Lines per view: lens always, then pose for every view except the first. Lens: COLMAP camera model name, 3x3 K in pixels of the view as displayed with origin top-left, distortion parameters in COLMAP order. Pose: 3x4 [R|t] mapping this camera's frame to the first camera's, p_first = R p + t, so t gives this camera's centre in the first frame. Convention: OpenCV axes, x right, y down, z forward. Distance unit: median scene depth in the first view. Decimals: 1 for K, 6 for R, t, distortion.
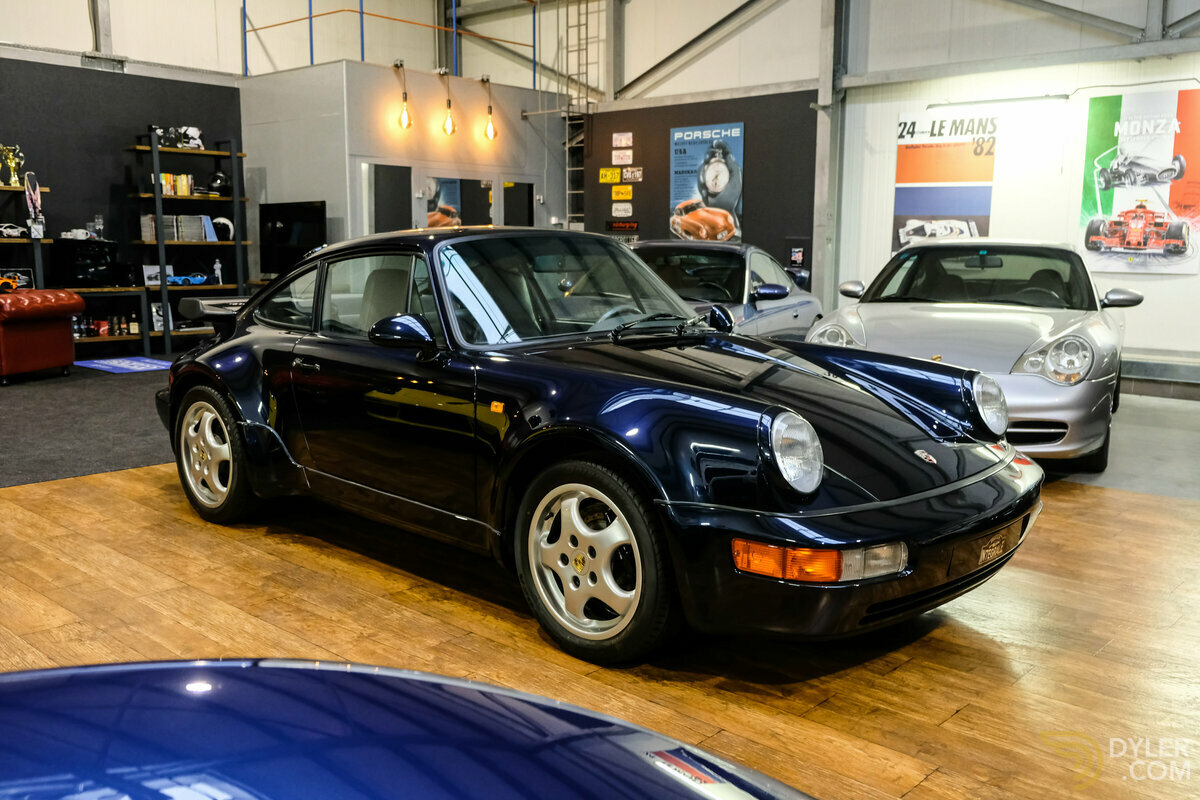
lens RADIAL K [[984.5, 0, 600.0], [0, 984.5, 400.0], [0, 0, 1]] dist [0.007590, 0.006080]
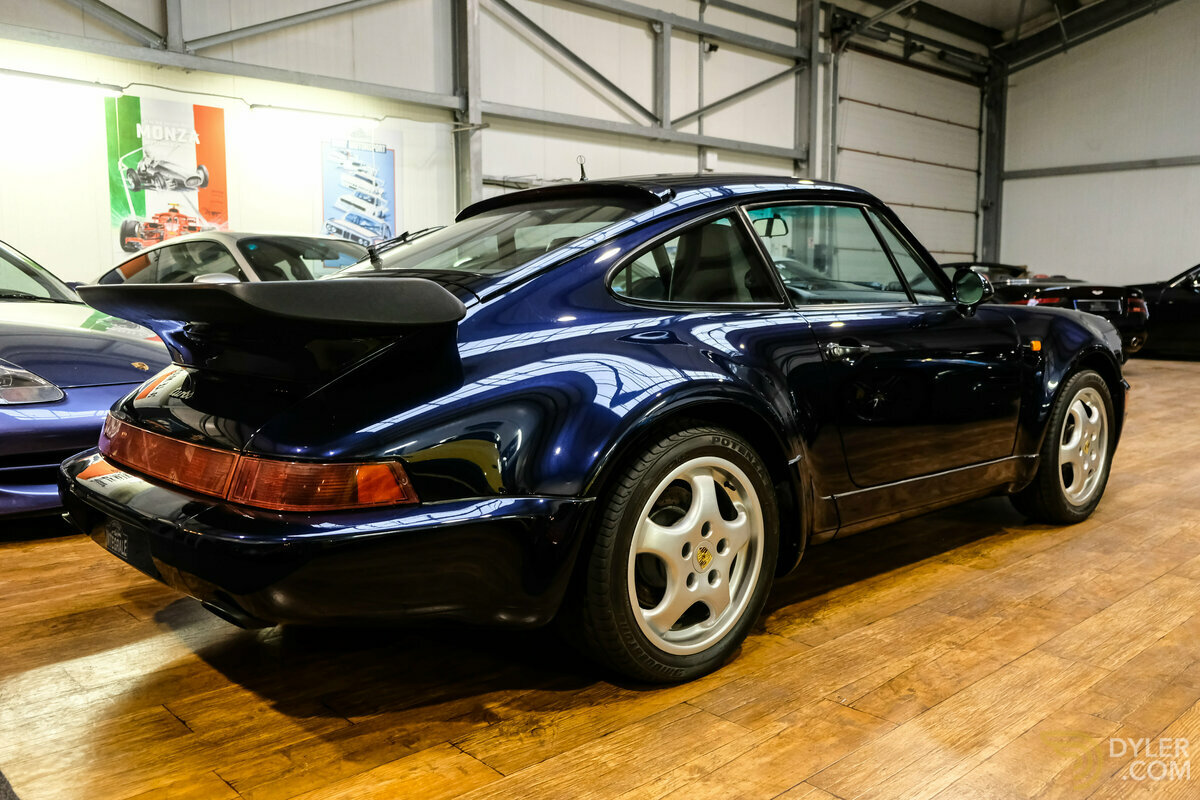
lens RADIAL K [[971.7, 0, 605.9], [0, 971.7, 397.6], [0, 0, 1]] dist [-0.006282, 0.005438]
pose [[0.105650, -0.121555, 0.986946, -0.444247], [0.148485, 0.983302, 0.105211, -0.044272], [-0.983255, 0.135431, 0.121935, 0.473145]]
